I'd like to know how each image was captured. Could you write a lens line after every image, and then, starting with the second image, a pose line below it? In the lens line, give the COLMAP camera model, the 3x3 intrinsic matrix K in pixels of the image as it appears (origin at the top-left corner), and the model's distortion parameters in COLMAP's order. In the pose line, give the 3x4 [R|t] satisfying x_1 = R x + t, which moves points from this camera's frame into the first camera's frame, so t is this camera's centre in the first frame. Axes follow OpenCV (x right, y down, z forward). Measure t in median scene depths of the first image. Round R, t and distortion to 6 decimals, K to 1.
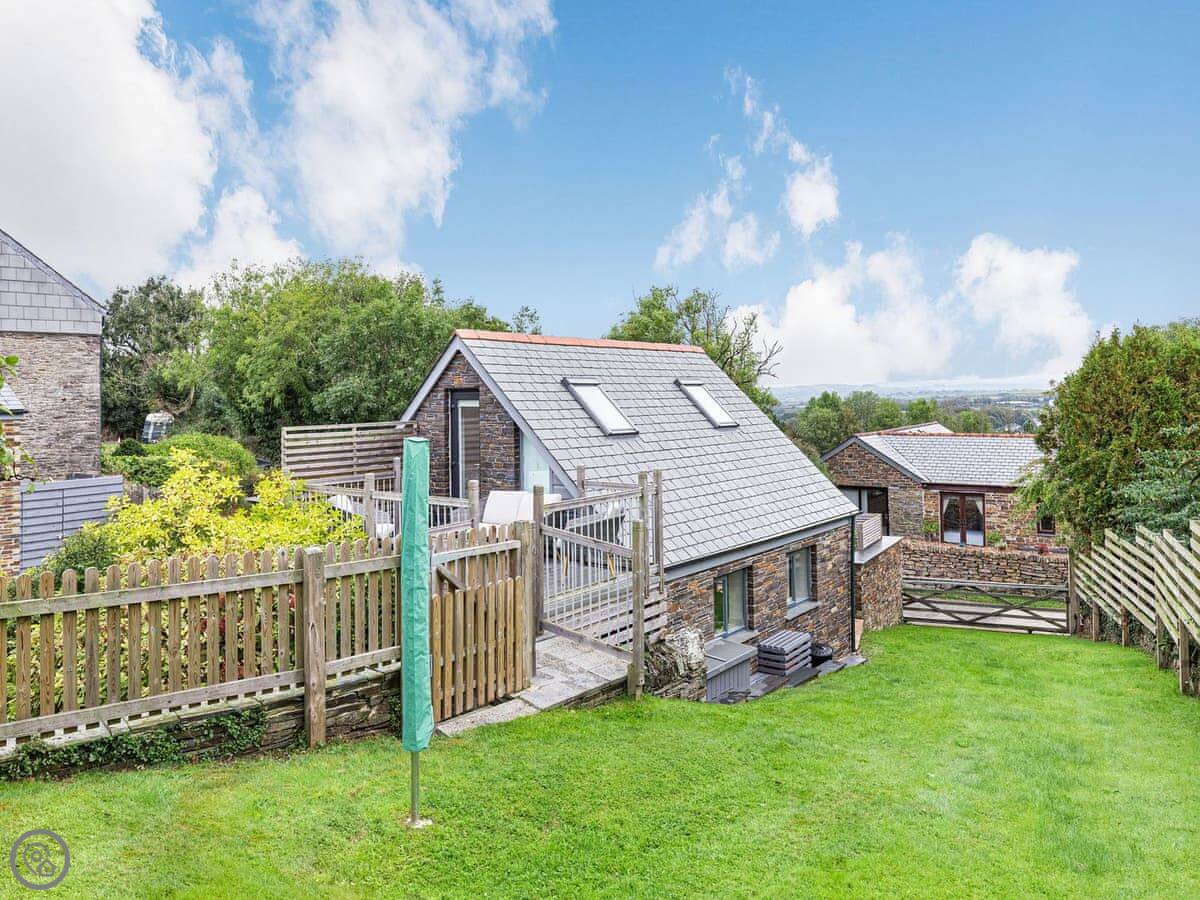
lens RADIAL K [[639.1, 0, 601.0], [0, 639.1, 449.1], [0, 0, 1]] dist [-0.007007, -0.000541]
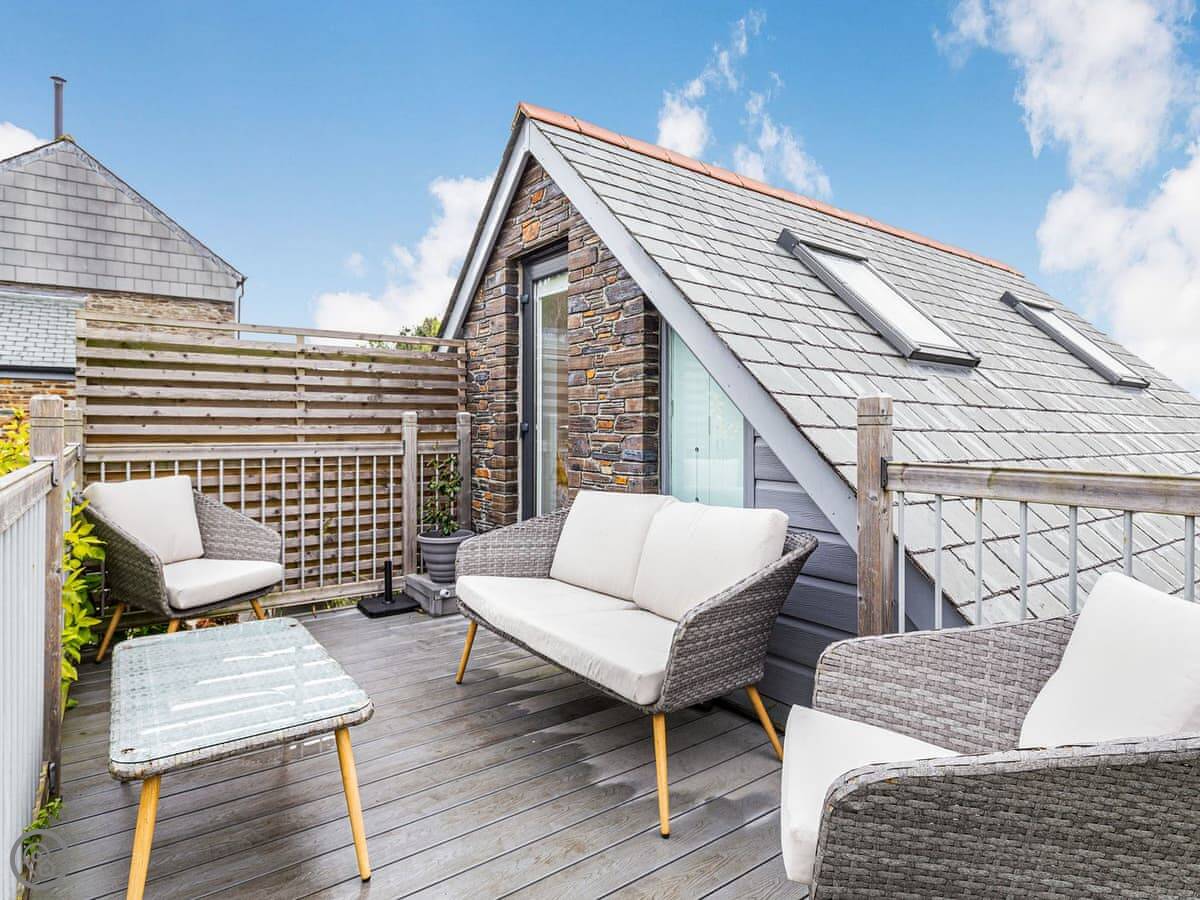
lens RADIAL K [[639.1, 0, 593.2], [0, 639.1, 448.3], [0, 0, 1]] dist [-0.007007, -0.000541]
pose [[0.950563, 0.023964, -0.309606, -0.049795], [-0.028652, 0.999533, -0.010600, 0.042946], [0.309207, 0.018947, 0.950806, 0.628826]]
